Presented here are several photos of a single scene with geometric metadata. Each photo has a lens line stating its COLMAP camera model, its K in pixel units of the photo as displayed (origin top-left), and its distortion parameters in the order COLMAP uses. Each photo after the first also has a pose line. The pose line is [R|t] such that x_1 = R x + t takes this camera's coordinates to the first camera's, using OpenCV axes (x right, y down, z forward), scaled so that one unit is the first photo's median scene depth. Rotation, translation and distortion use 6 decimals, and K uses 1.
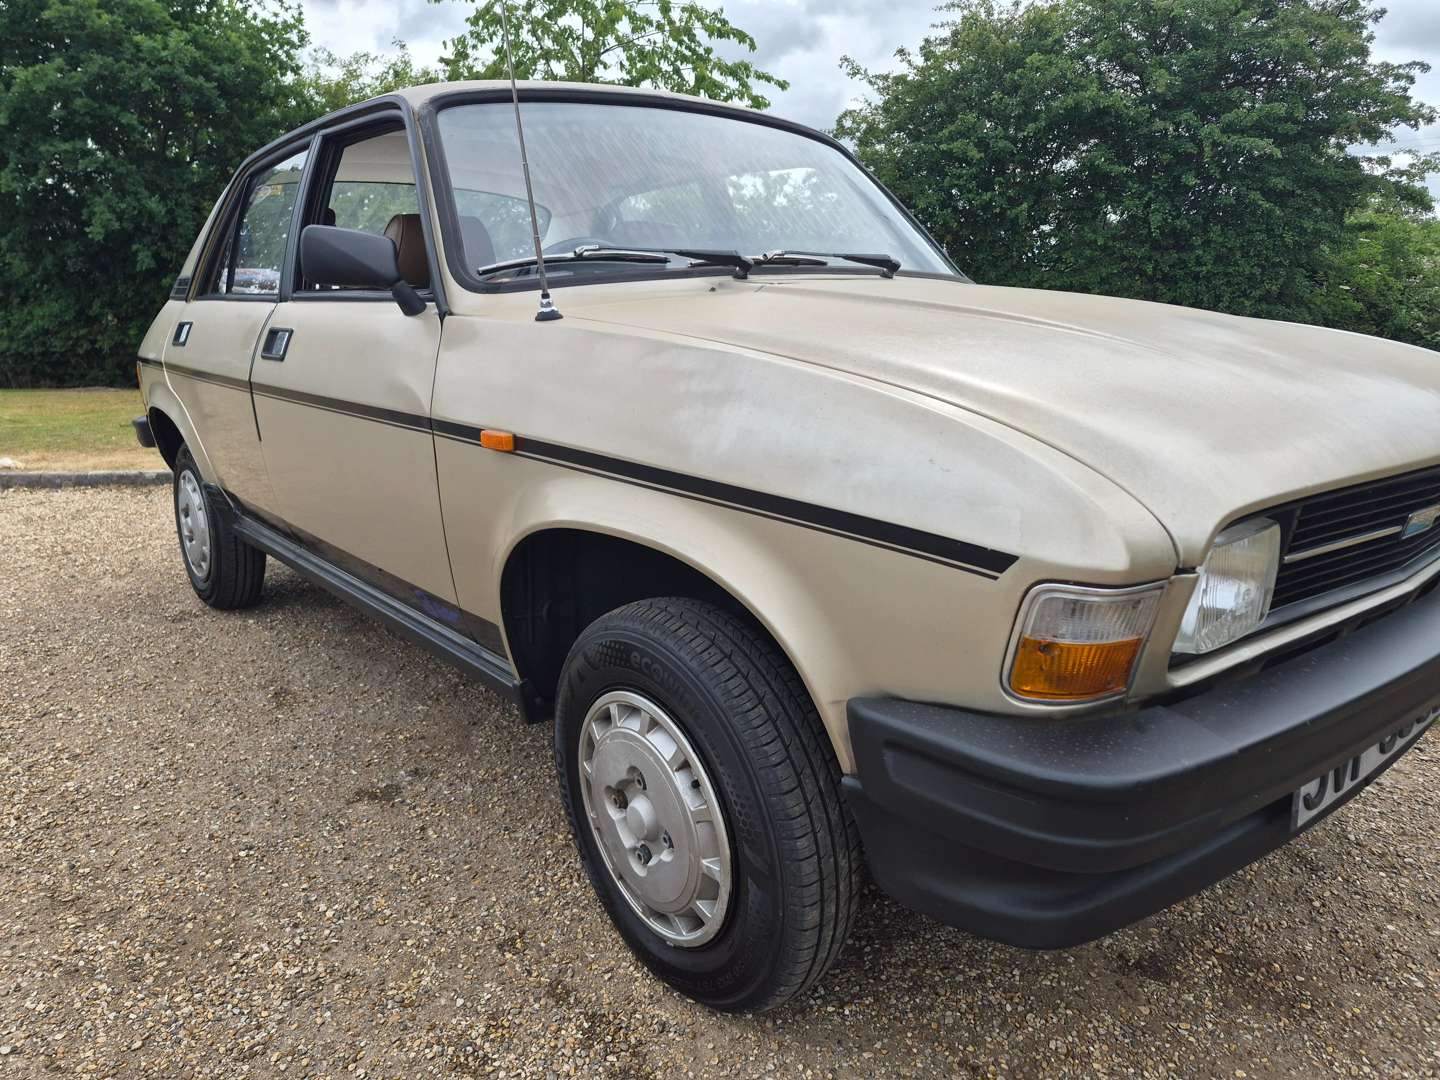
lens RADIAL K [[1010.4, 0, 720.0], [0, 1010.4, 540.0], [0, 0, 1]] dist [0.039727, -0.022934]
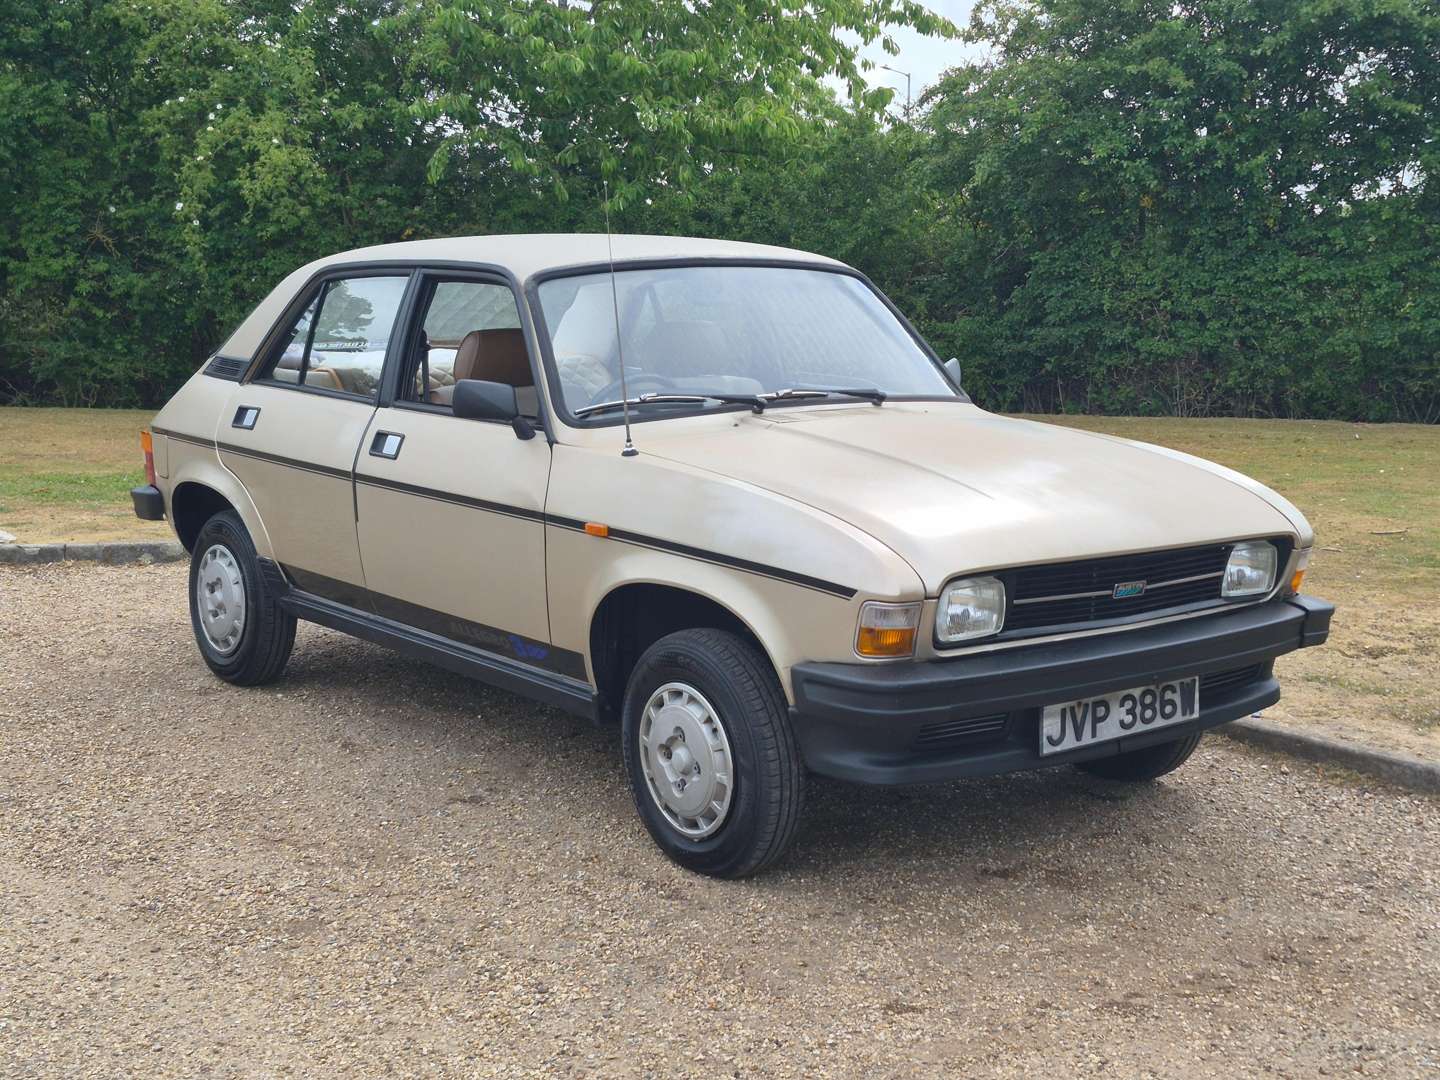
lens RADIAL K [[2007.0, 0, 798.7], [0, 2007.0, 510.7], [0, 0, 1]] dist [0.177478, 0.000682]
pose [[0.999749, 0.021820, 0.005139, 0.075829], [-0.021220, 0.995068, -0.096899, 0.157888], [-0.007228, 0.096766, 0.995281, -1.976792]]
